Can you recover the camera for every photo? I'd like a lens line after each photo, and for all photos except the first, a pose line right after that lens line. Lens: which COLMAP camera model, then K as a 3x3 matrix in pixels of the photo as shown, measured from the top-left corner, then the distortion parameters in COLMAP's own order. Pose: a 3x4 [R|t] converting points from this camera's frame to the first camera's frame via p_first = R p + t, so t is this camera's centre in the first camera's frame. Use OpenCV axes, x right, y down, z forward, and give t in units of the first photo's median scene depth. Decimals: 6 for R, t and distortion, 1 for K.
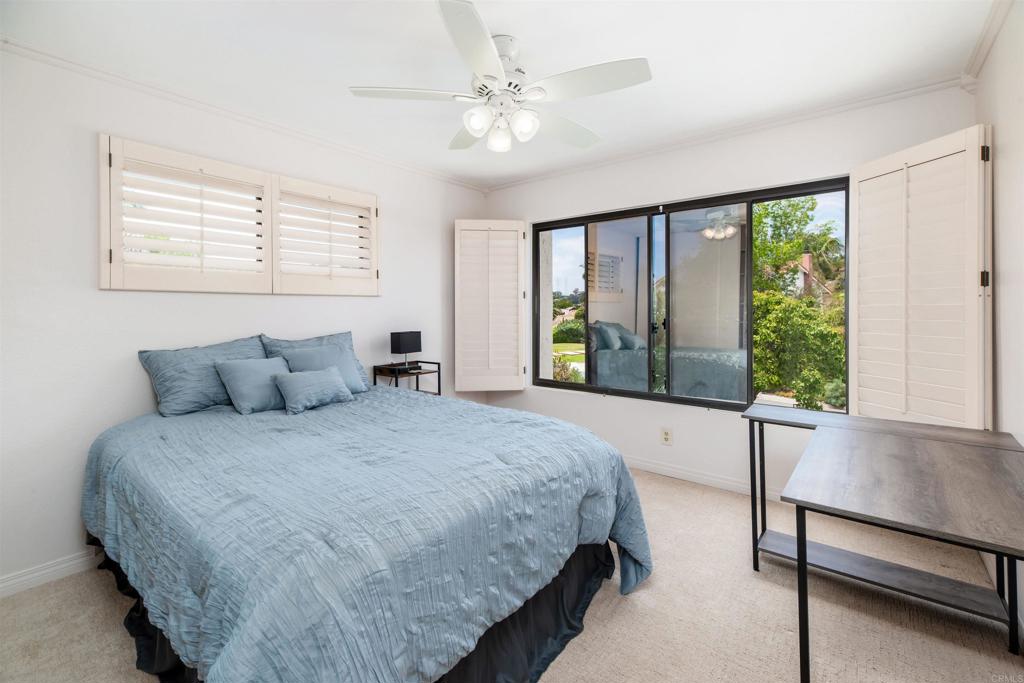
lens RADIAL K [[448.9, 0, 508.4], [0, 448.9, 304.4], [0, 0, 1]] dist [0.002309, 0.000253]
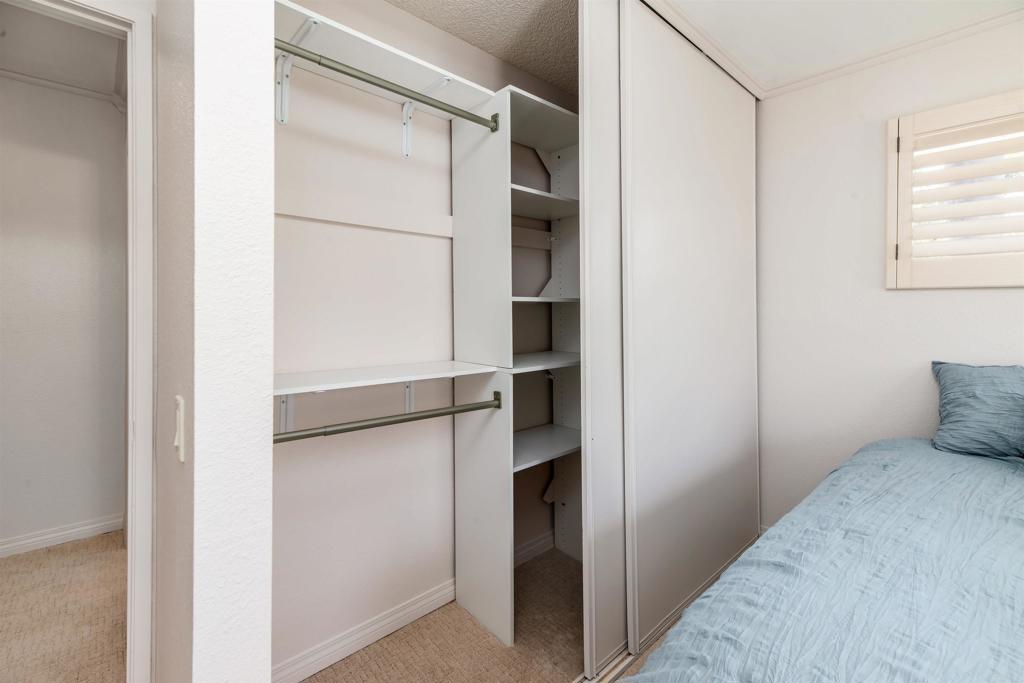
lens RADIAL K [[448.9, 0, 508.4], [0, 448.9, 304.4], [0, 0, 1]] dist [0.002309, 0.000253]
pose [[-0.148907, -0.007045, -0.988826, 0.119369], [0.006210, 0.999948, -0.008060, 0.000169], [0.988832, -0.007340, -0.148855, 0.362141]]
